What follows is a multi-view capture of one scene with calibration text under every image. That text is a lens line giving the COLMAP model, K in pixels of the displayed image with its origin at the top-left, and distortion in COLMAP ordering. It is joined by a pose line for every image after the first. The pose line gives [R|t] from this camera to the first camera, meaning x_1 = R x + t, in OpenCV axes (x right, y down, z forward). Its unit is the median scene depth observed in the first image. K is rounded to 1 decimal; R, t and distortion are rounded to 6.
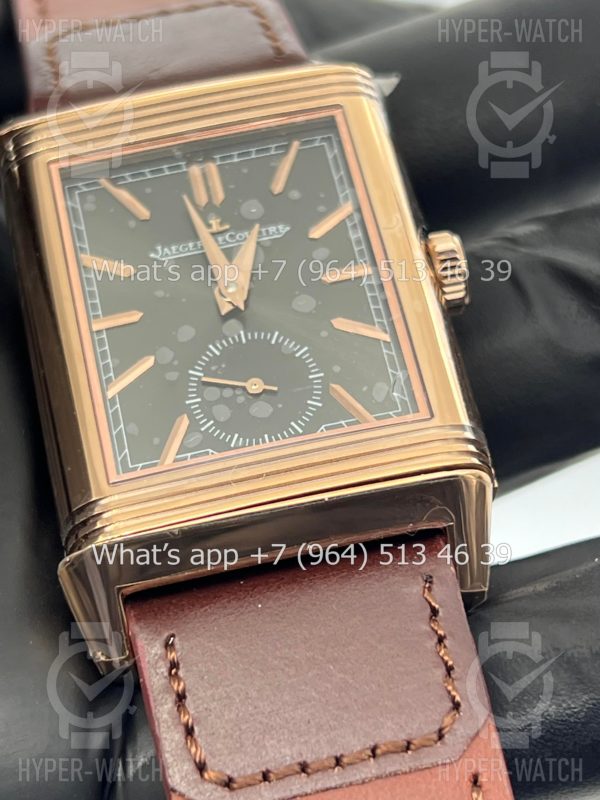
lens RADIAL K [[1835.0, 0, 300.0], [0, 1835.0, 400.0], [0, 0, 1]] dist [0.183267, -0.604712]
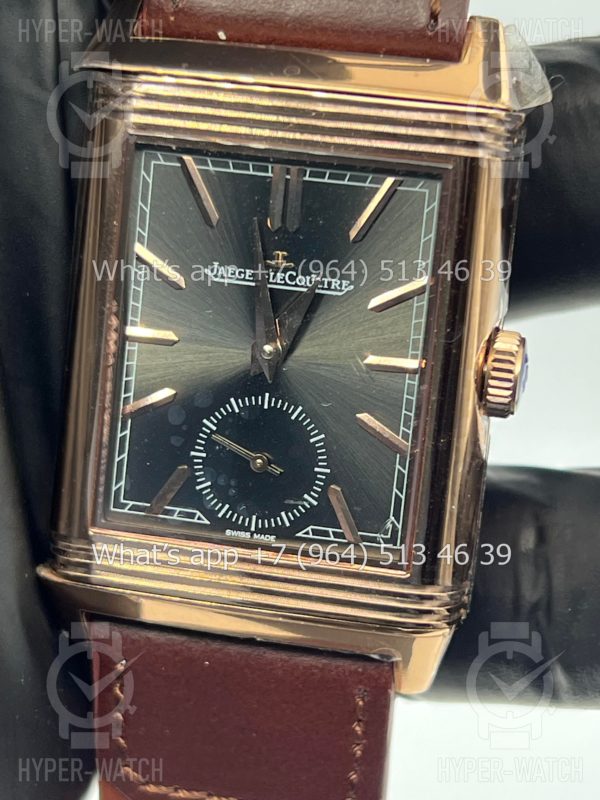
lens RADIAL K [[1835.0, 0, 300.0], [0, 1835.0, 400.0], [0, 0, 1]] dist [0.183267, -0.604712]
pose [[0.940839, 0.325290, -0.094910, 0.077929], [-0.202185, 0.763673, 0.613127, -0.635798], [0.271924, -0.557664, 0.784262, 0.246238]]
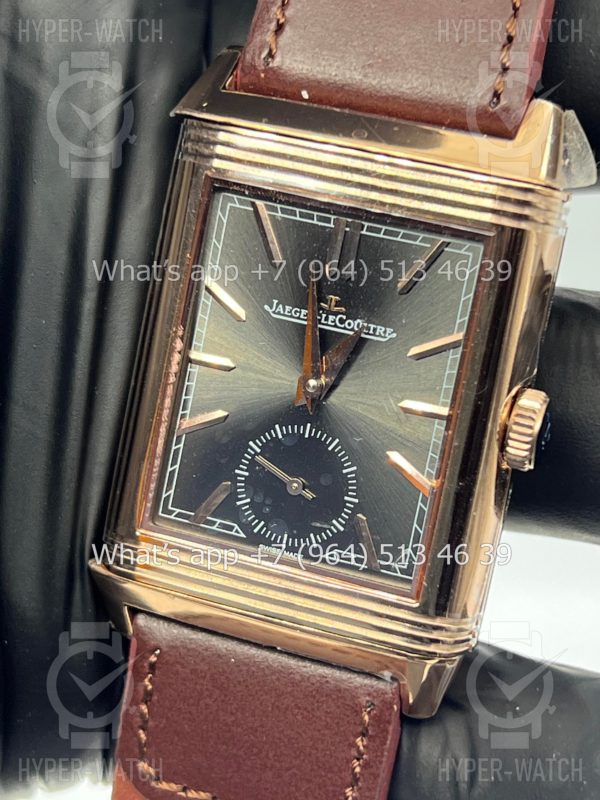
lens RADIAL K [[1835.0, 0, 300.0], [0, 1835.0, 400.0], [0, 0, 1]] dist [0.183267, -0.604712]
pose [[0.886702, 0.419533, -0.194296, 0.164110], [-0.224101, 0.757577, 0.613071, -0.698880], [0.404397, -0.500070, 0.765763, 0.198054]]
